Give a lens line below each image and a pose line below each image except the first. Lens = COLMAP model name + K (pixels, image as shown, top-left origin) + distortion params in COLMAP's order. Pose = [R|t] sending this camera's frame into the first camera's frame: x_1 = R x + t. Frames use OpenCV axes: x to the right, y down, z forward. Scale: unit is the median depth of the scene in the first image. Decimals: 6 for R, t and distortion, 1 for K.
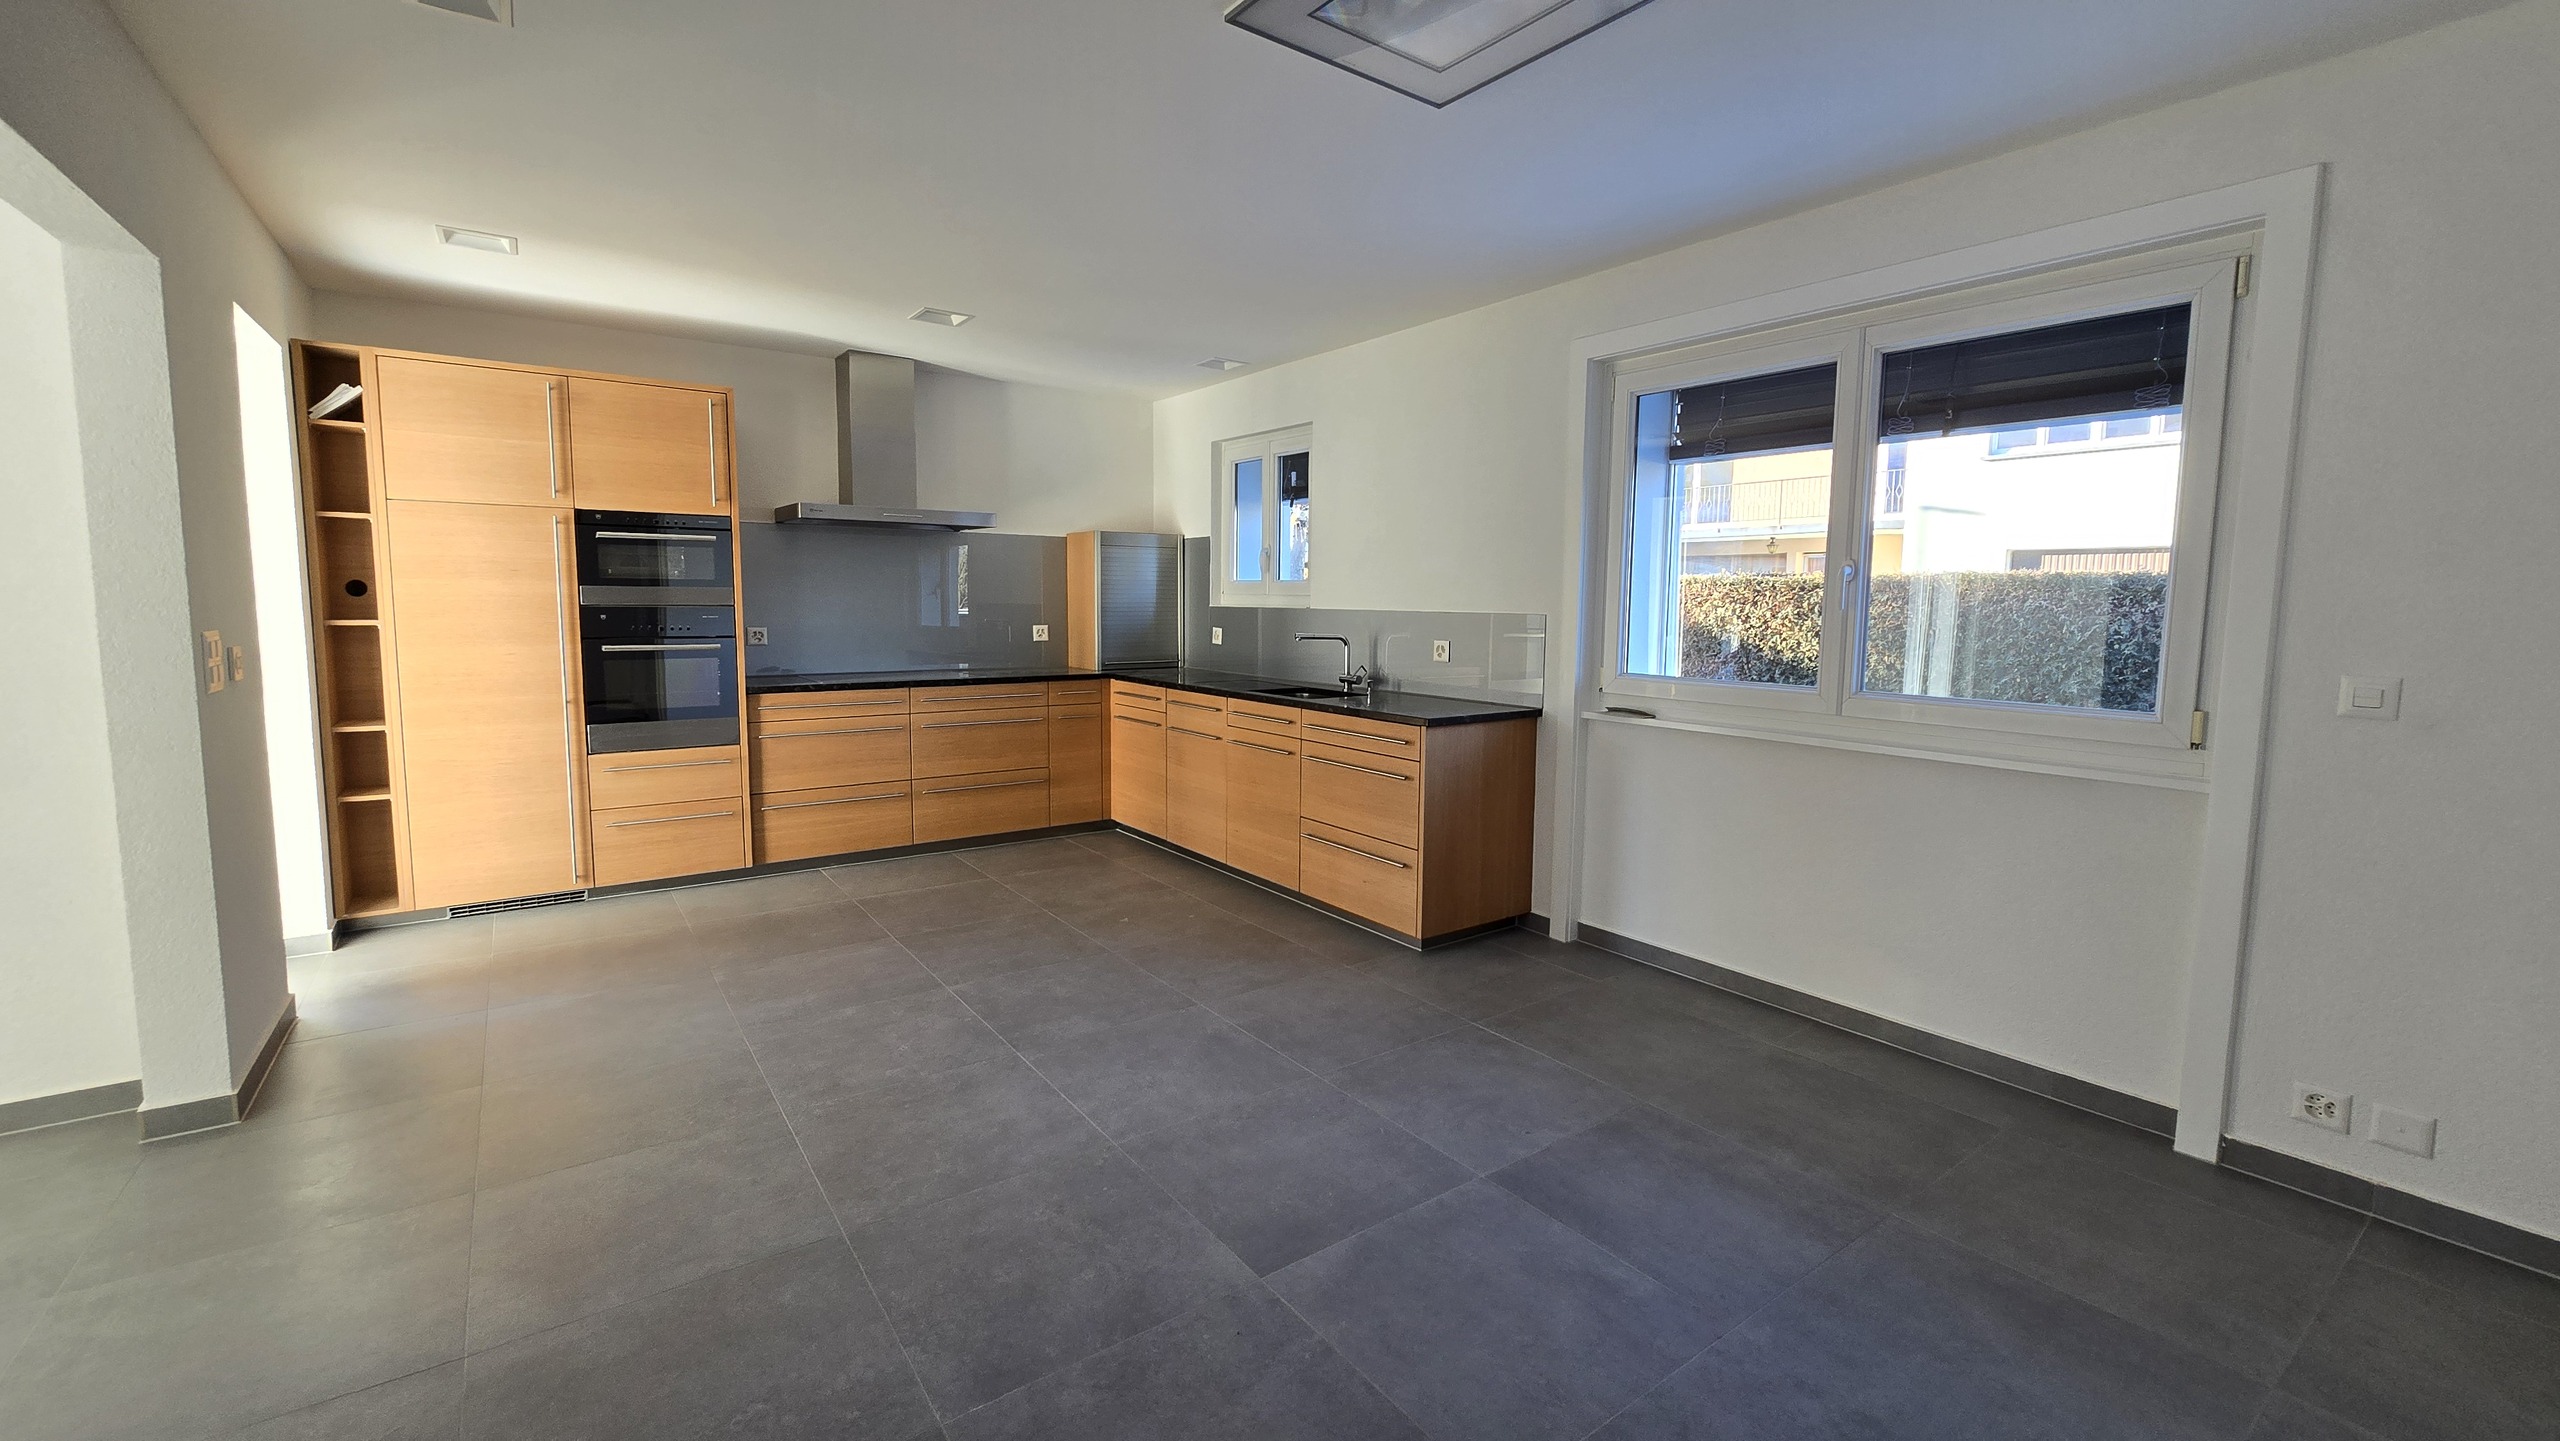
lens RADIAL K [[1036.5, 0, 1296.4], [0, 1036.5, 699.2], [0, 0, 1]] dist [0.000293, -0.000026]
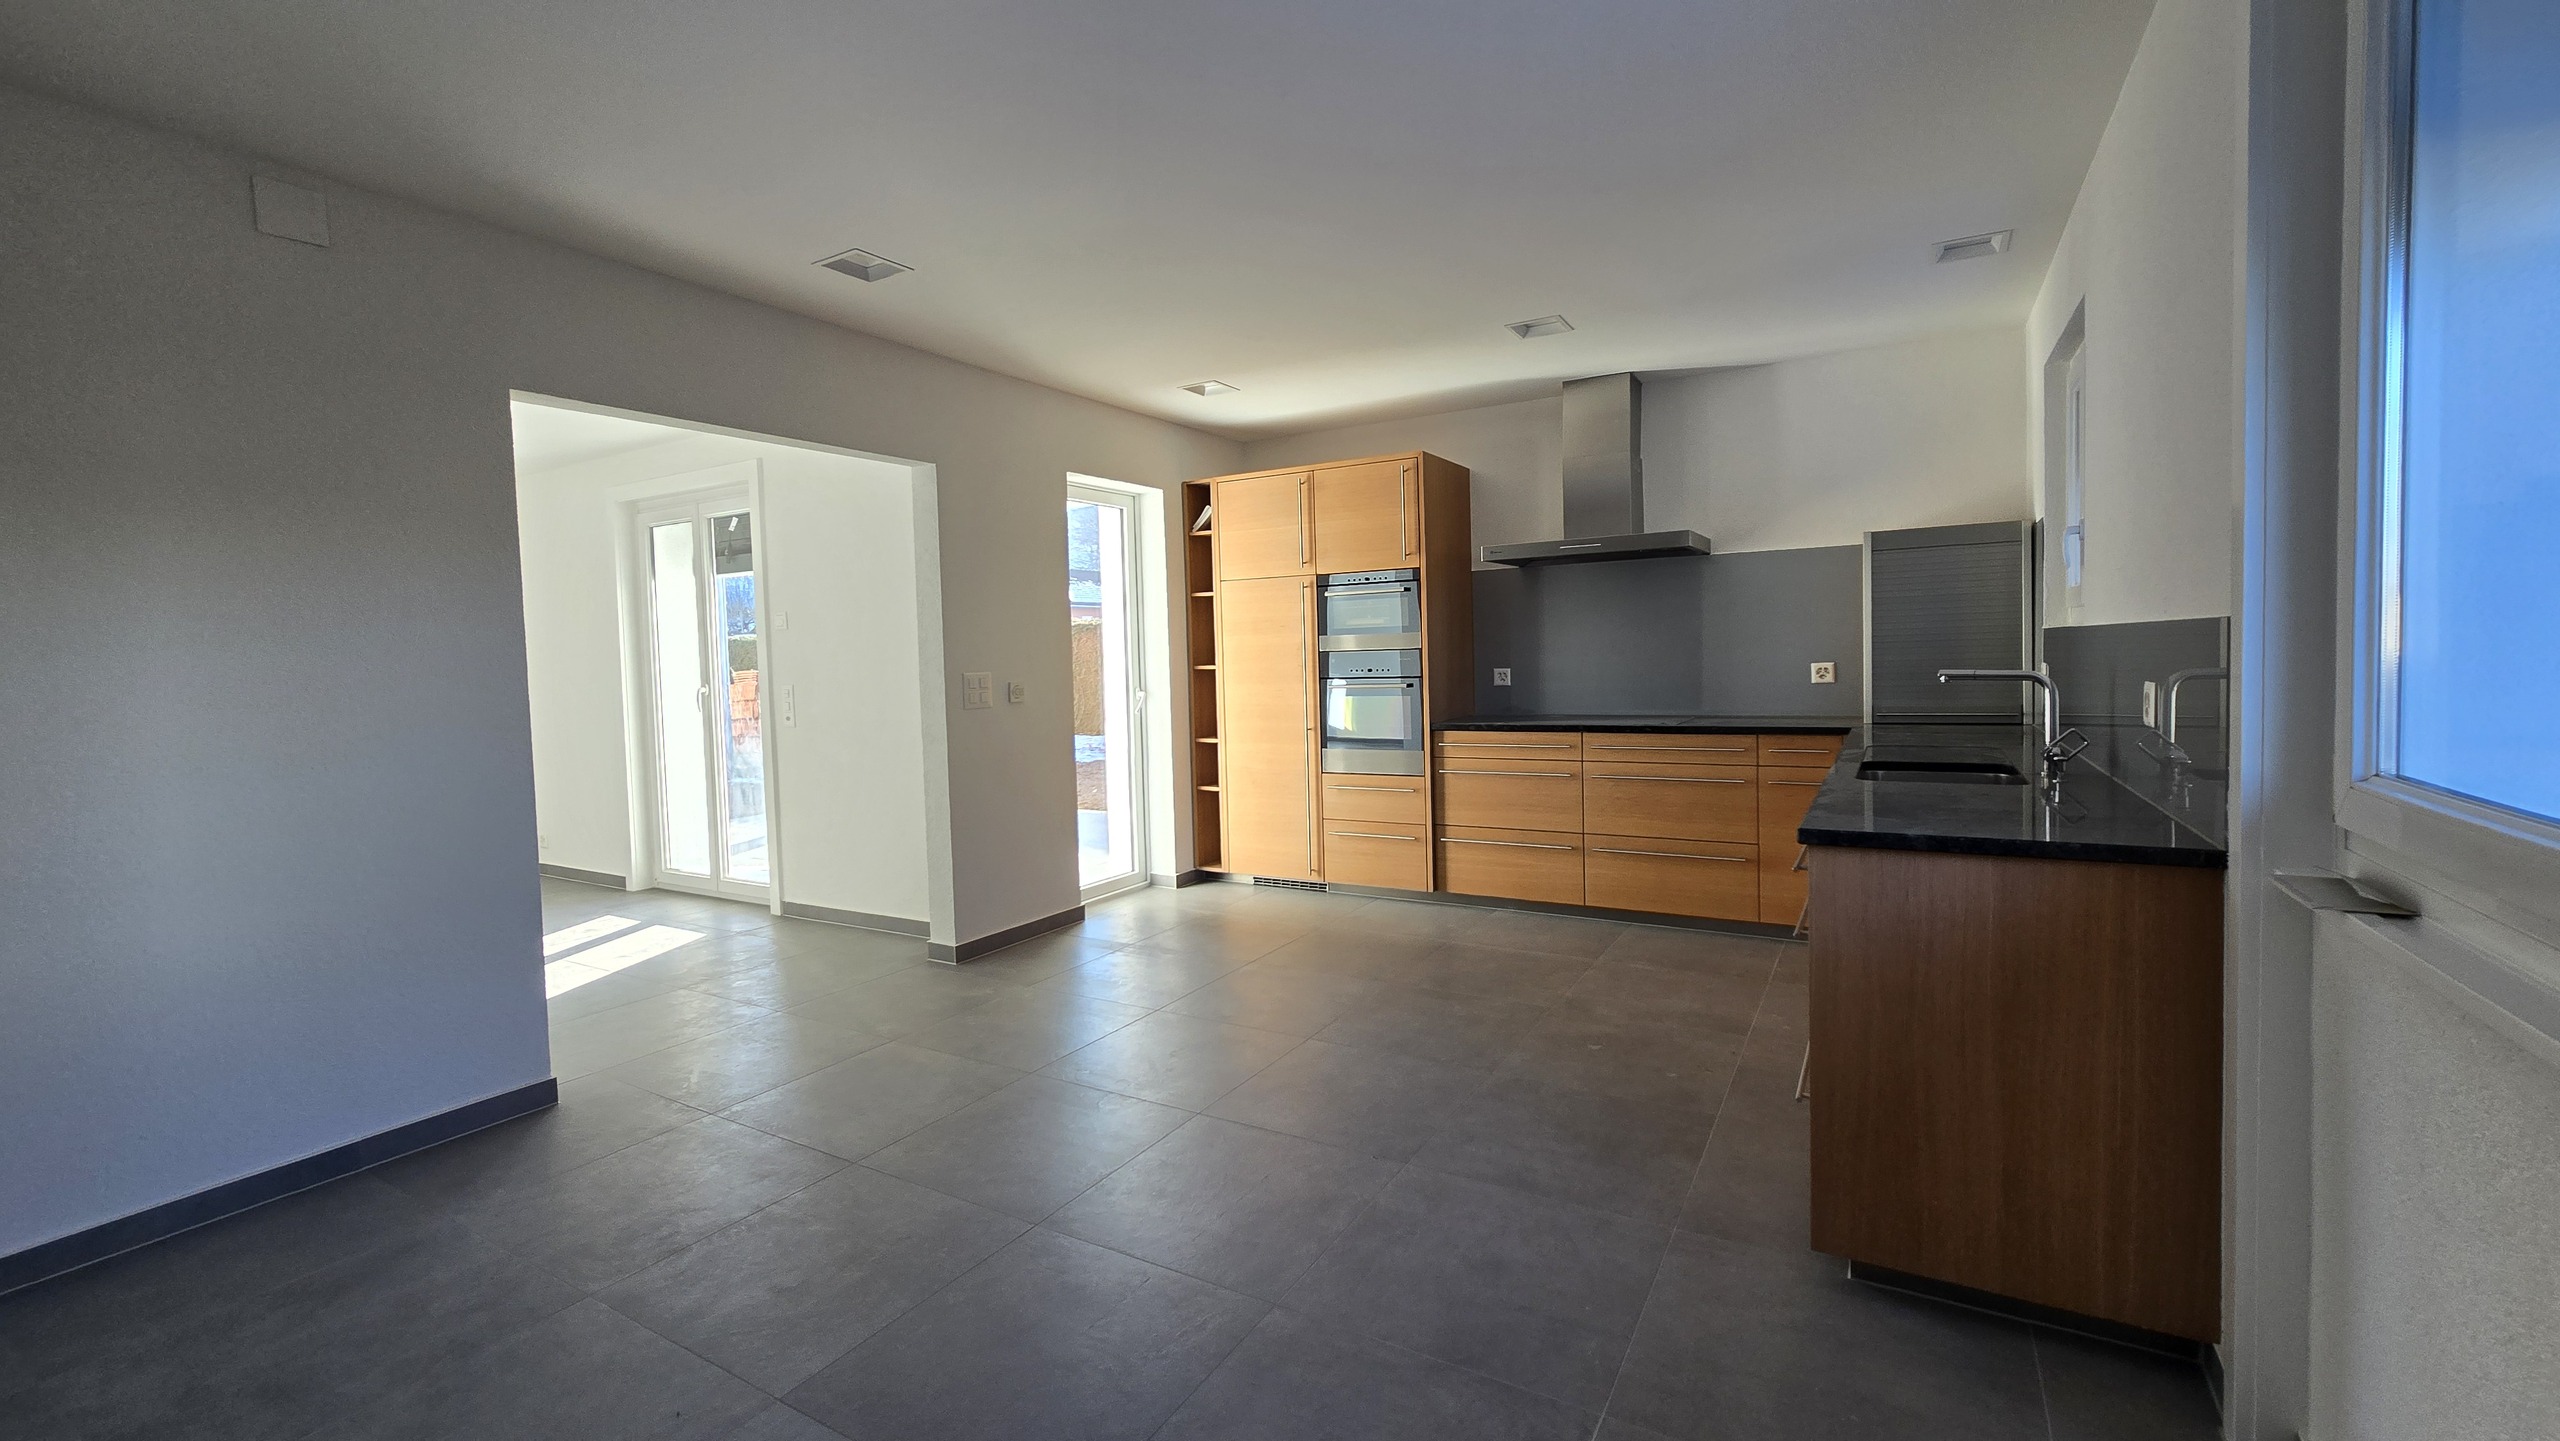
lens RADIAL K [[1036.5, 0, 1296.4], [0, 1036.5, 699.2], [0, 0, 1]] dist [0.000293, -0.000026]
pose [[0.396916, 0.015553, -0.917723, 0.391123], [-0.056302, 0.998386, -0.007430, -0.020828], [0.916127, 0.054619, 0.397151, 0.429794]]
